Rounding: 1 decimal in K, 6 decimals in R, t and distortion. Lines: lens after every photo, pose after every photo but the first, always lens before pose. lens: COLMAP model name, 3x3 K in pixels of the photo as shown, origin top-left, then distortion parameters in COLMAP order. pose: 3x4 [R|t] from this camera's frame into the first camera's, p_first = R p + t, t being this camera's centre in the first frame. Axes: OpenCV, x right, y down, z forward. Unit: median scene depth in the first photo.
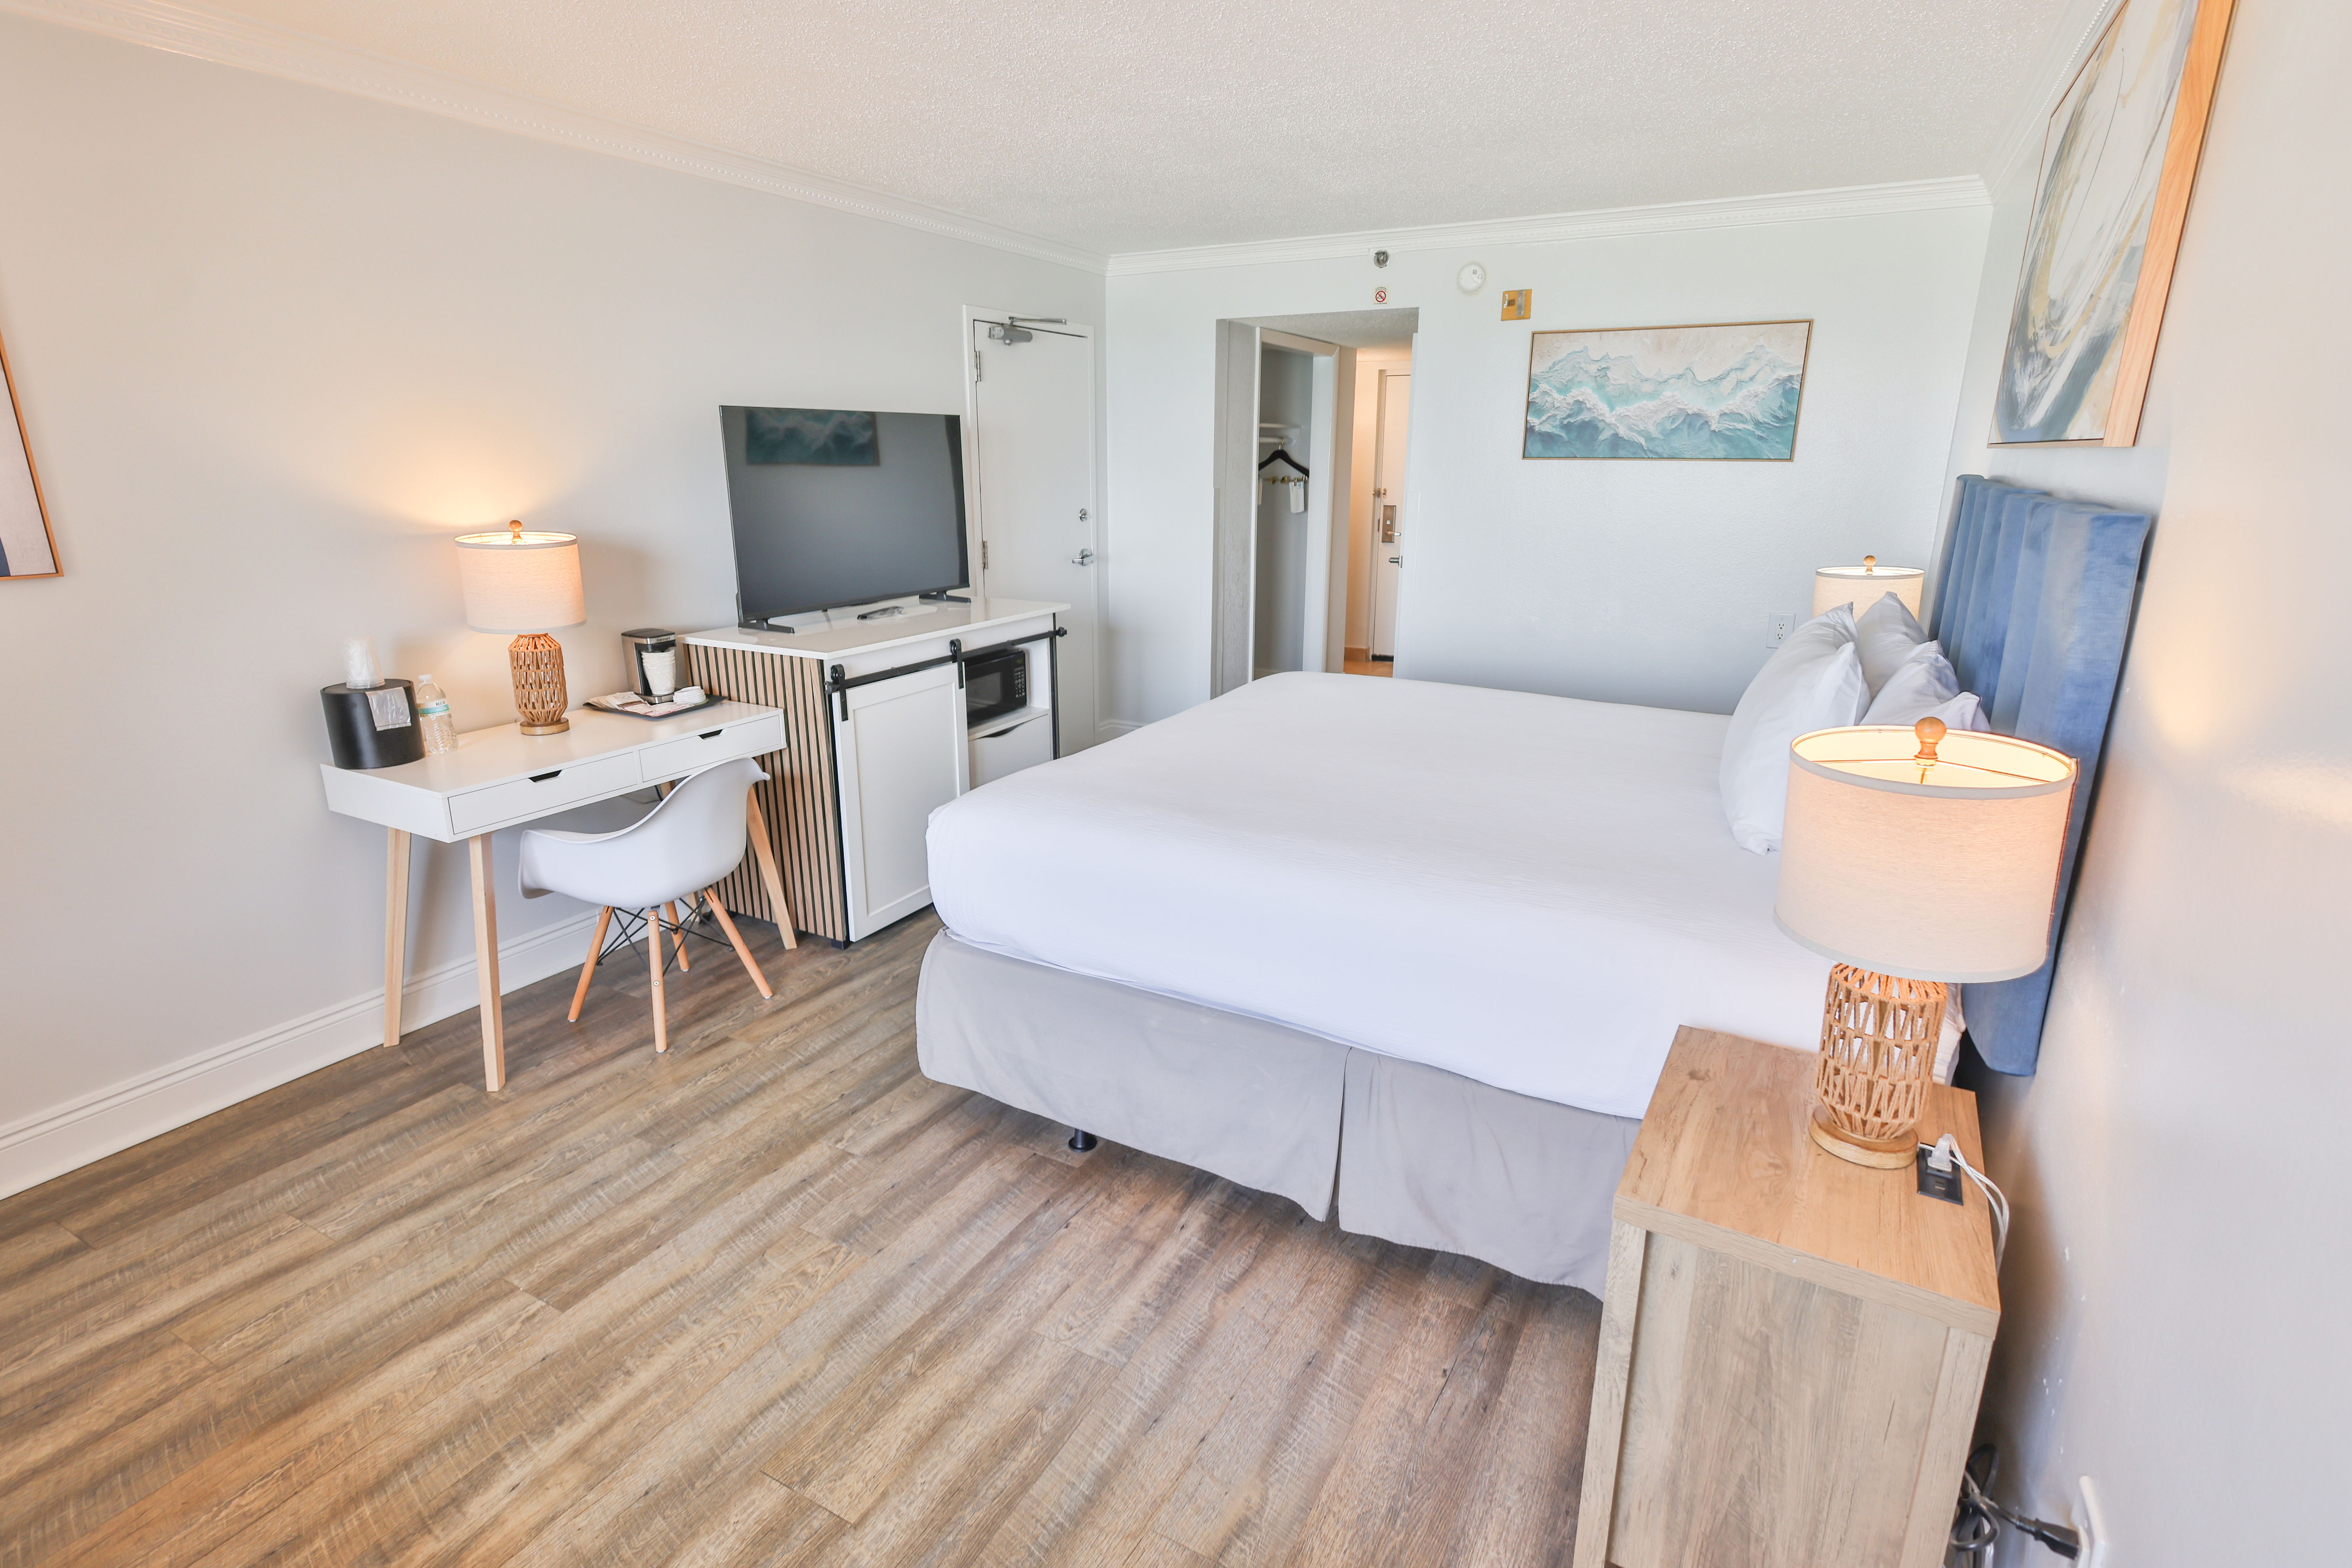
lens RADIAL K [[1142.7, 0, 1172.6], [0, 1142.7, 779.6], [0, 0, 1]] dist [-0.001985, 0.002646]
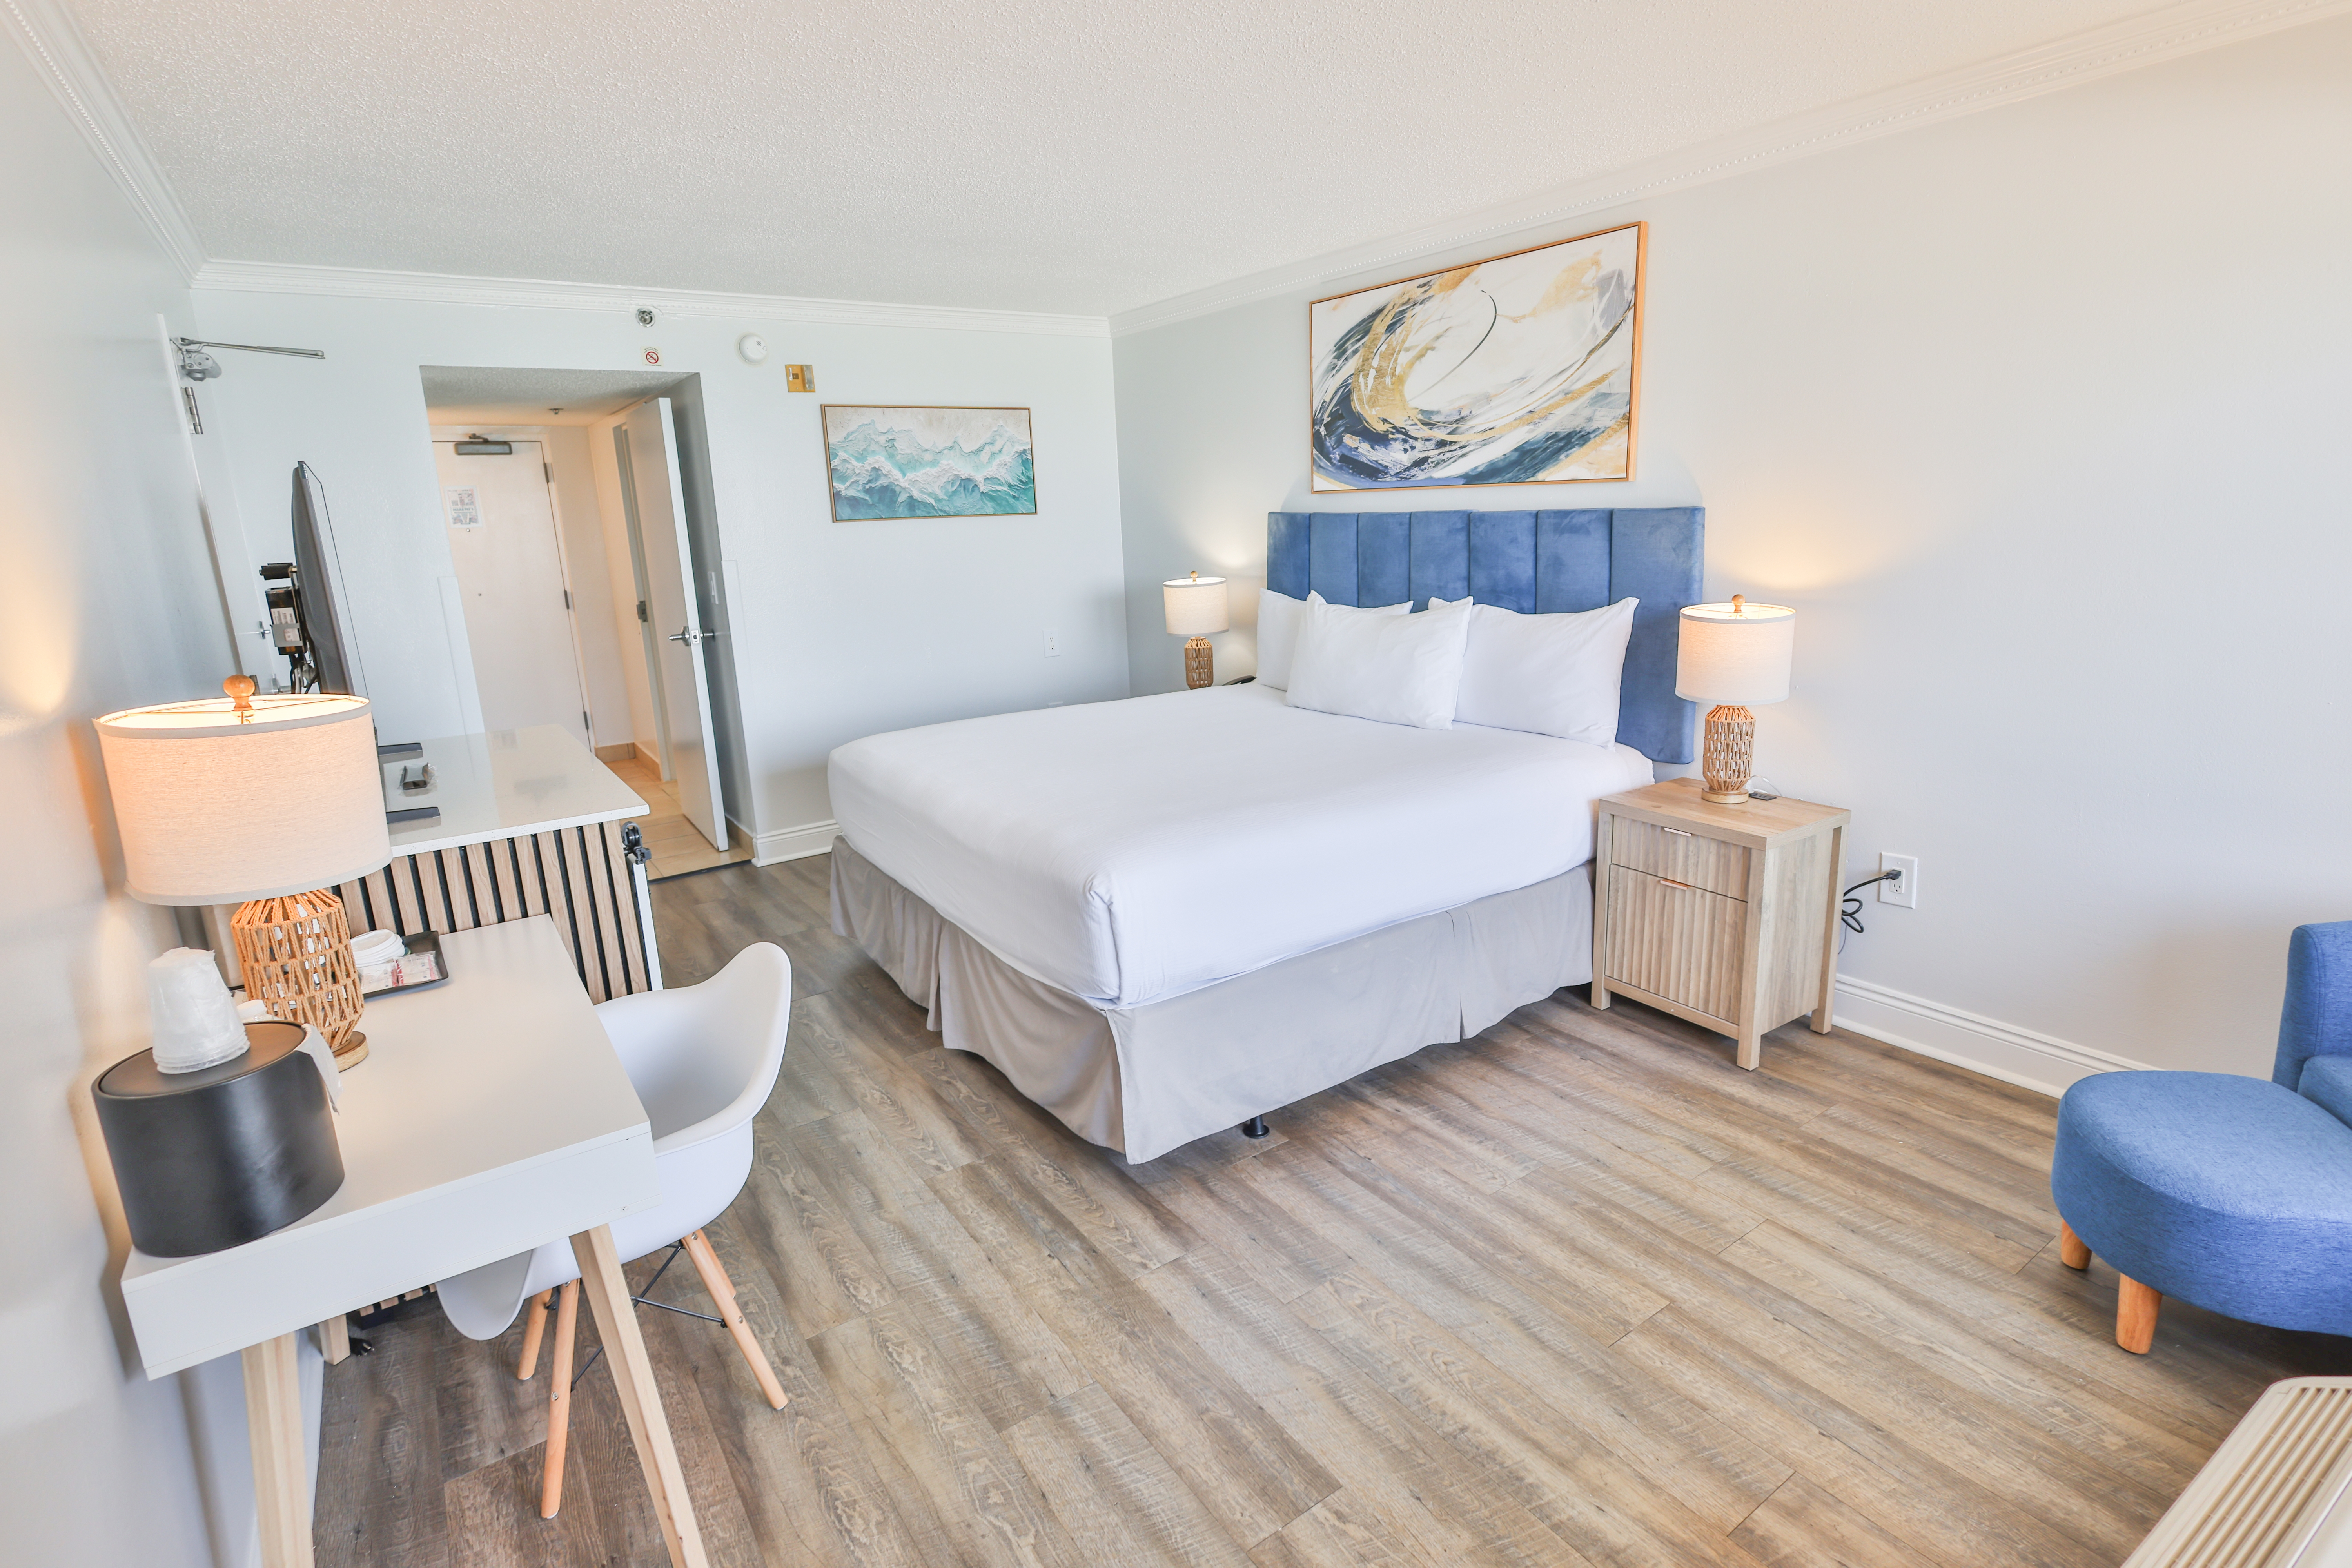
lens RADIAL K [[1142.7, 0, 1190.4], [0, 1142.7, 781.9], [0, 0, 1]] dist [-0.001985, 0.002646]
pose [[0.442517, -0.232253, 0.866163, -0.805404], [0.285311, 0.952154, 0.109547, -0.111106], [-0.850163, 0.198650, 0.487608, 0.381761]]
